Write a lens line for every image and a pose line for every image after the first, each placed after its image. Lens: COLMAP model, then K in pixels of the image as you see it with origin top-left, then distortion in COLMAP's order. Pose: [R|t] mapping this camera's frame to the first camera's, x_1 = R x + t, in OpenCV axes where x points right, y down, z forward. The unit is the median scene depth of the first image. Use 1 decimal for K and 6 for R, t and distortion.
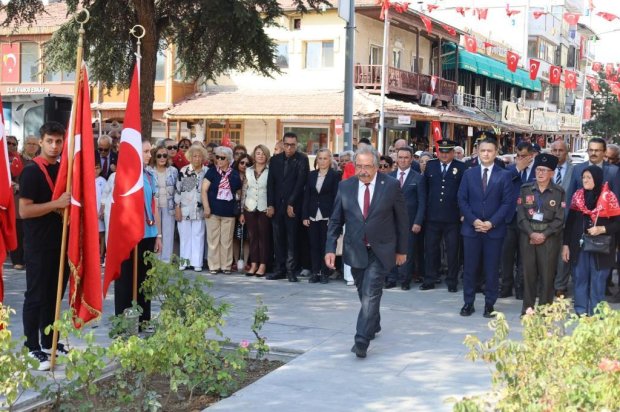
lens RADIAL K [[885.6, 0, 310.0], [0, 885.6, 206.0], [0, 0, 1]] dist [0.011601, -0.022104]
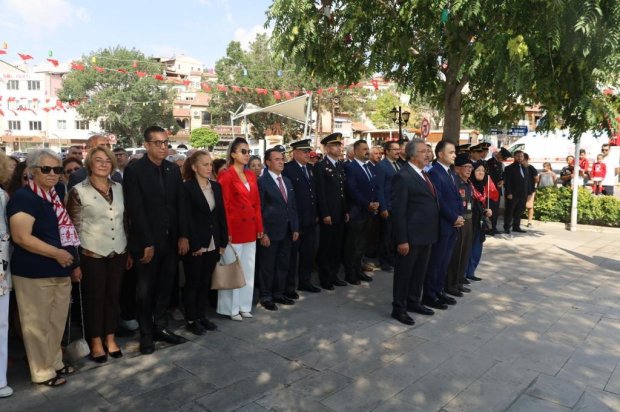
lens RADIAL K [[466.1, 0, 316.7], [0, 466.1, 206.7], [0, 0, 1]] dist [0.022672, -0.001995]
pose [[0.363860, -0.118101, 0.923936, -0.098445], [0.064114, 0.992752, 0.101649, -0.016479], [-0.929244, 0.022252, 0.368795, 0.241757]]
